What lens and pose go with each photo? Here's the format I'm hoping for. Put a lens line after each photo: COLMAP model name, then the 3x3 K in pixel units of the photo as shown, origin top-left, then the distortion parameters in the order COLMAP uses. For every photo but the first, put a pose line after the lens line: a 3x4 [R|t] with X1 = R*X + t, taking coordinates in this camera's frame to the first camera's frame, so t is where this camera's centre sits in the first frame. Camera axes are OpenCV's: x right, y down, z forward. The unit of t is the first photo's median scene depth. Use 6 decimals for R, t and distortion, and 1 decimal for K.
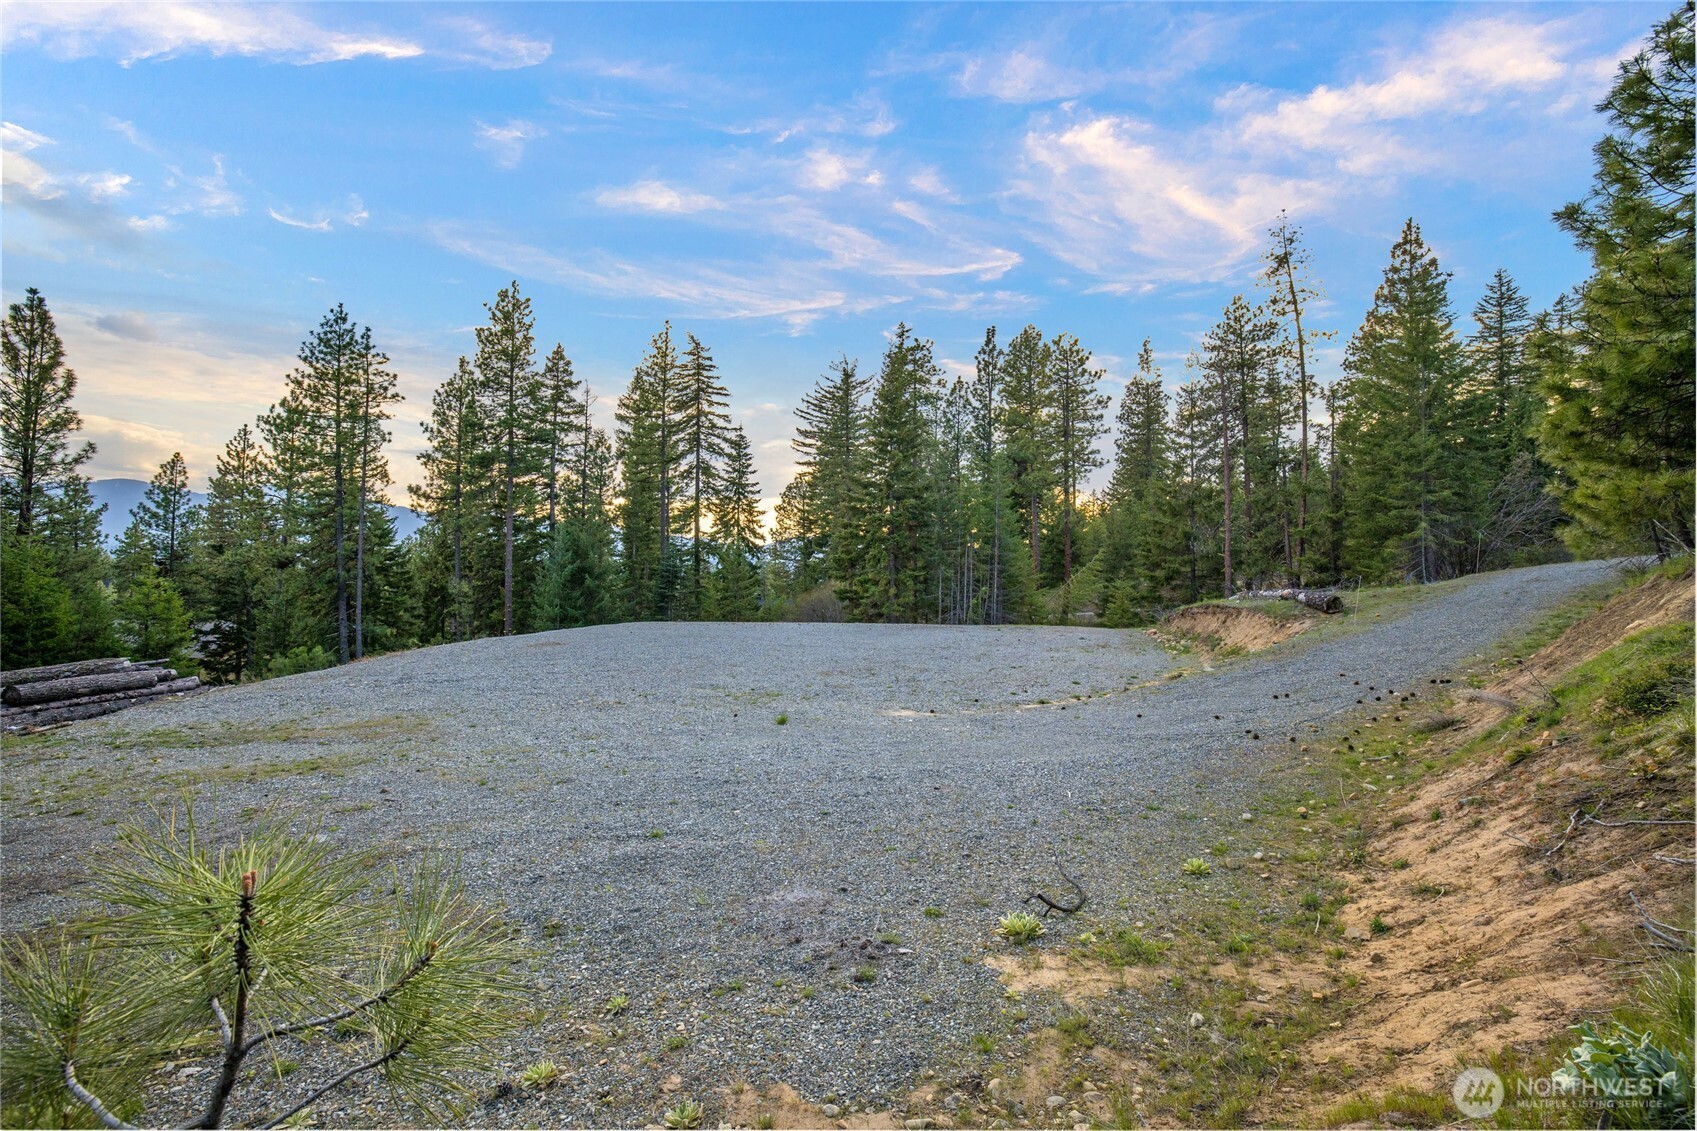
lens RADIAL K [[831.9, 0, 850.8], [0, 831.9, 571.7], [0, 0, 1]] dist [-0.004116, 0.001613]
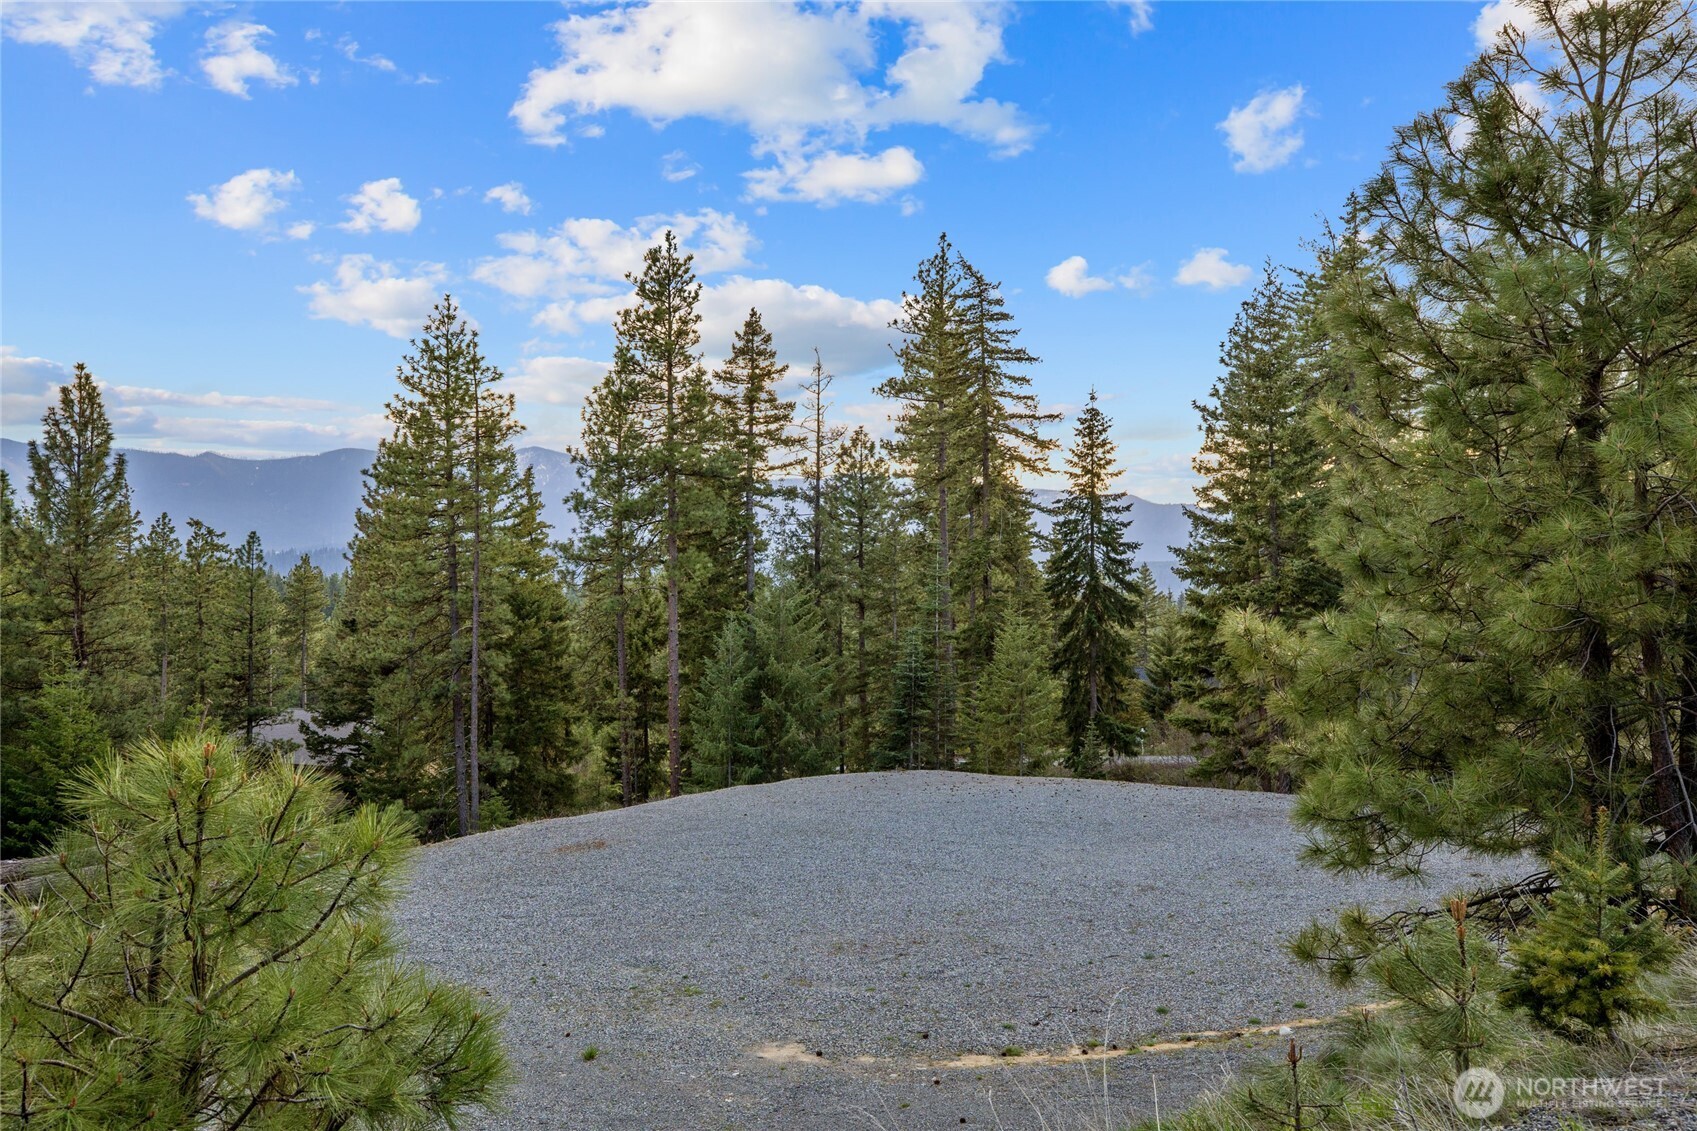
lens RADIAL K [[1601.6, 0, 848.6], [0, 1601.6, 564.9], [0, 0, 1]] dist [-0.001469, 0.000000]
pose [[0.910432, -0.016899, -0.413312, 0.235449], [0.017208, 0.999848, -0.002976, -0.083871], [0.413300, -0.004403, 0.910584, -0.083233]]
